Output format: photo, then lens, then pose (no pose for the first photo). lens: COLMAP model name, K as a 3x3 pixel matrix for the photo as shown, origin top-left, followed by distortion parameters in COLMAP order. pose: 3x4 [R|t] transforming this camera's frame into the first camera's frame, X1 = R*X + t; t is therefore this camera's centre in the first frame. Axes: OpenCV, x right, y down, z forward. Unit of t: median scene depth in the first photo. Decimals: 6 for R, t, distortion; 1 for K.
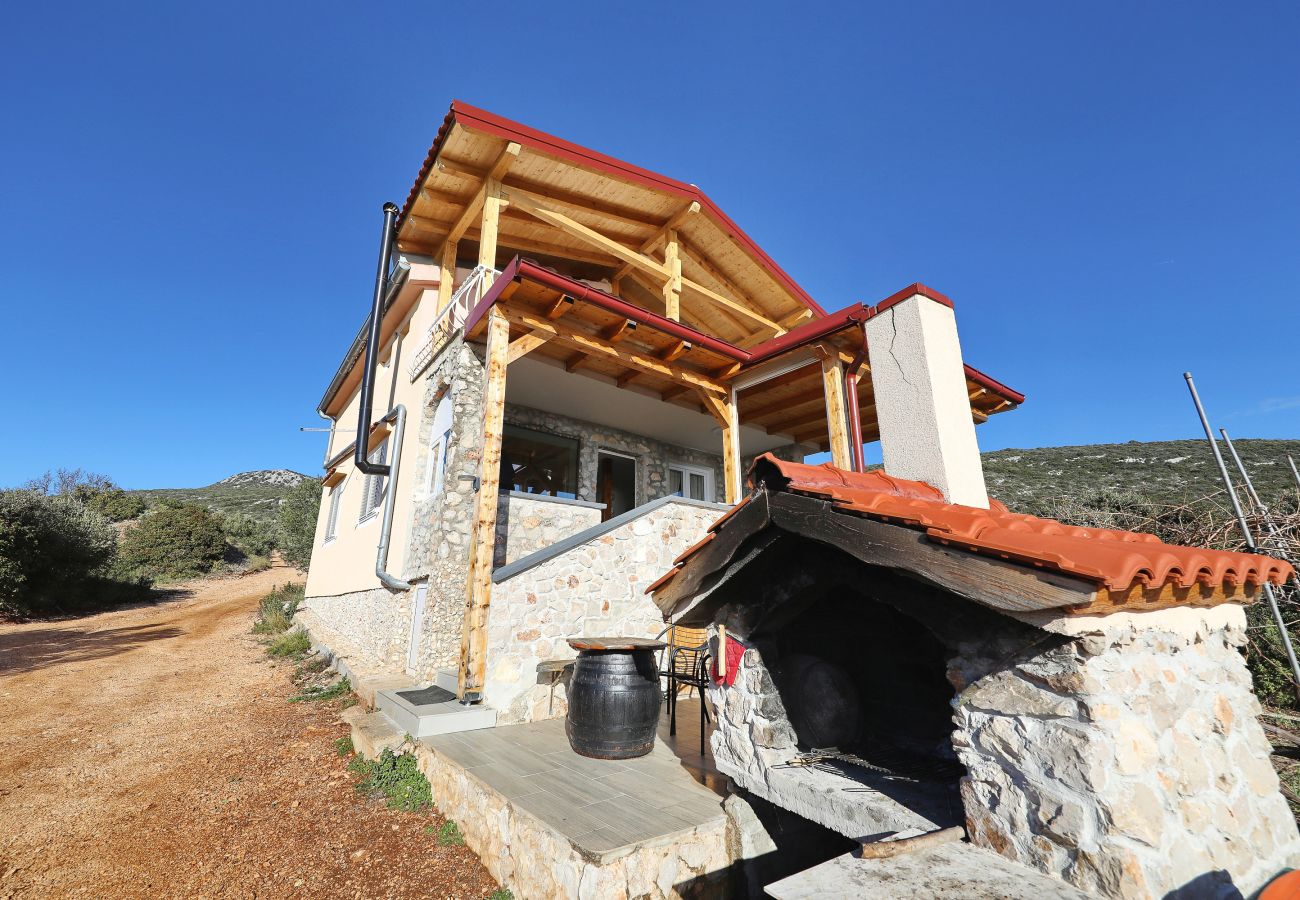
lens RADIAL K [[512.2, 0, 650.0], [0, 512.2, 450.0], [0, 0, 1]] dist [0.000568, 0.000219]
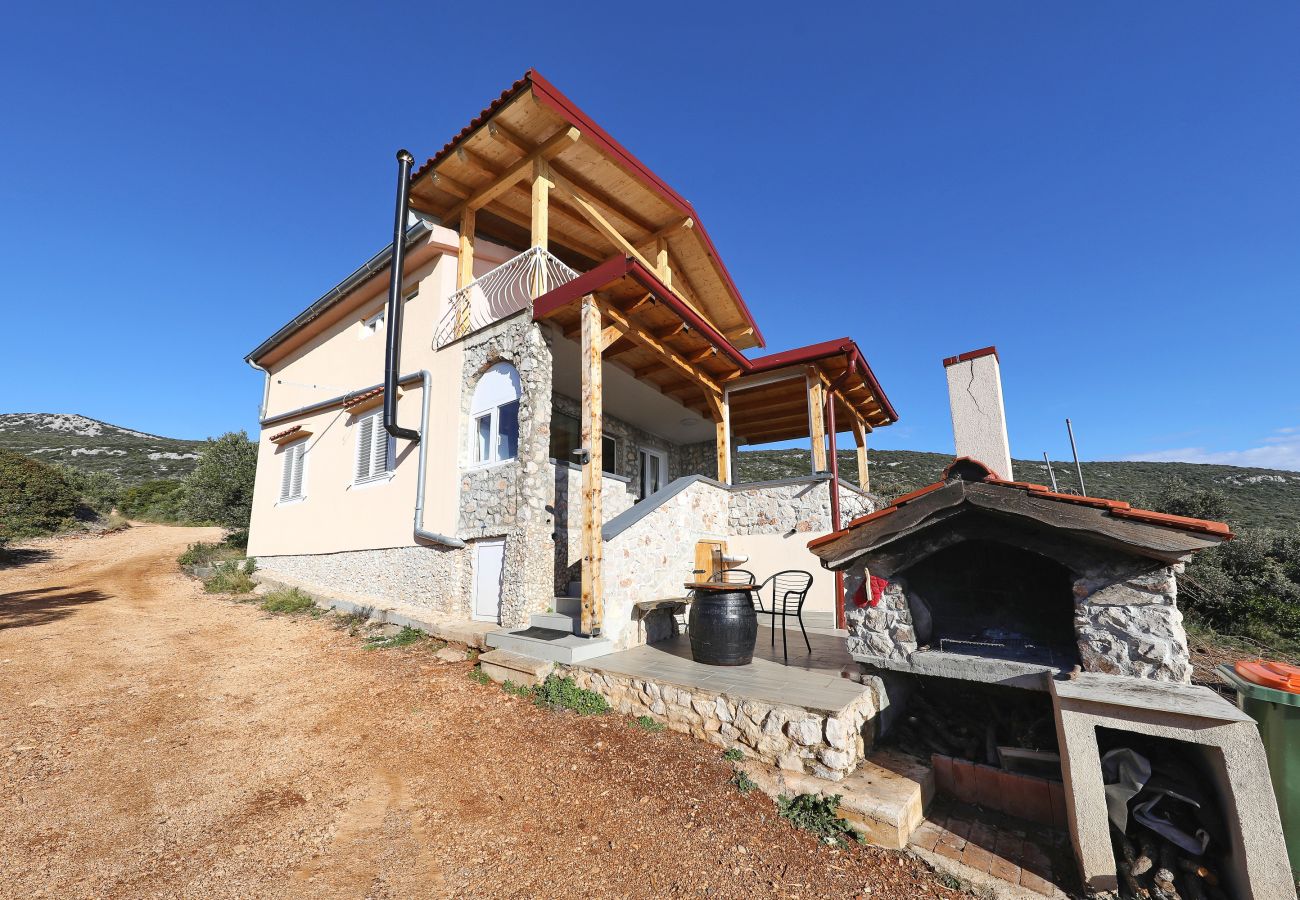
lens RADIAL K [[448.4, 0, 652.2], [0, 448.4, 491.5], [0, 0, 1]] dist [0.000736, 0.000061]
pose [[0.954305, 0.040822, 0.296032, -0.429081], [-0.079206, 0.989748, 0.118851, 0.009930], [-0.288145, -0.136868, 0.947755, -0.007774]]
